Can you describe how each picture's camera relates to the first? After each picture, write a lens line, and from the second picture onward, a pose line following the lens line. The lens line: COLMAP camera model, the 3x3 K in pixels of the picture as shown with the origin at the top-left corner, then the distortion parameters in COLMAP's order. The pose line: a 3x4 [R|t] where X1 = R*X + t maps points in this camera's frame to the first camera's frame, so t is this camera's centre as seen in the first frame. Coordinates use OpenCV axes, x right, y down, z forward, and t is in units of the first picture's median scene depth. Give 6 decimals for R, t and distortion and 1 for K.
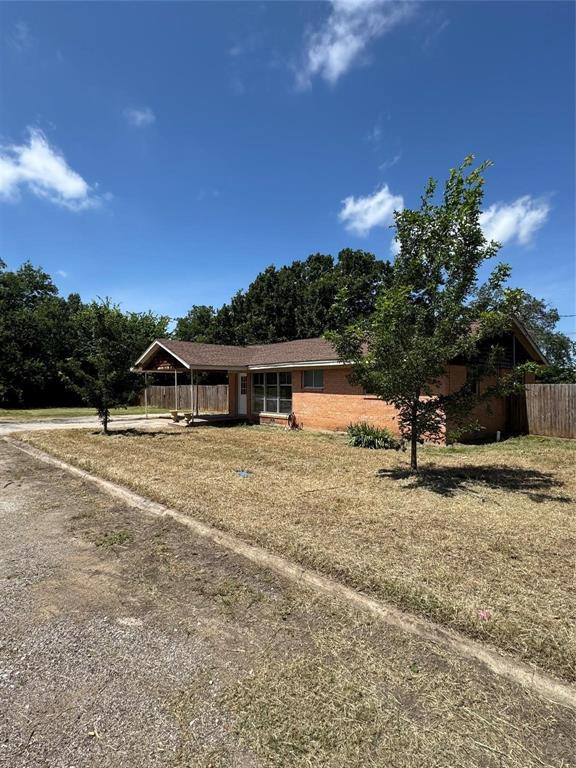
lens RADIAL K [[383.2, 0, 287.0], [0, 383.2, 383.9], [0, 0, 1]] dist [-0.000750, -0.000304]
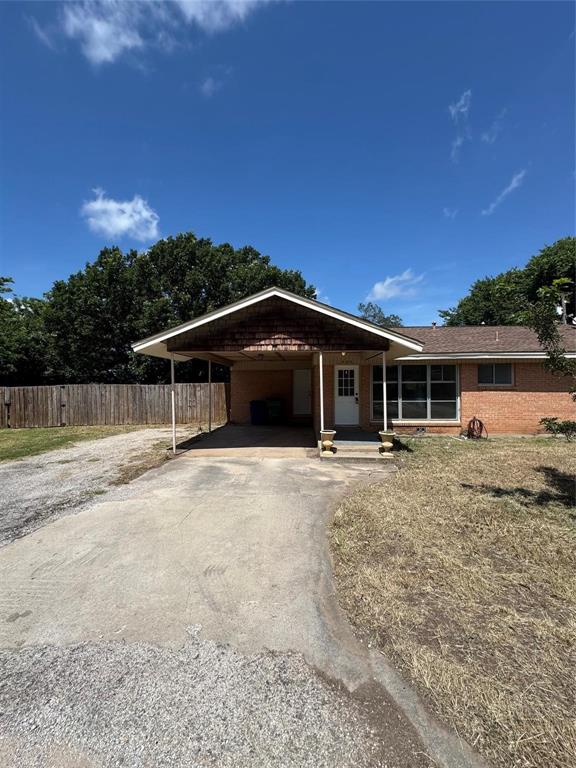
lens RADIAL K [[305.9, 0, 288.3], [0, 305.9, 383.7], [0, 0, 1]] dist [-0.000823, 0.000507]
pose [[0.698451, -0.013159, 0.715537, -0.630593], [0.002323, 0.999867, 0.016121, -0.003331], [-0.715654, -0.009598, 0.698389, 0.764965]]
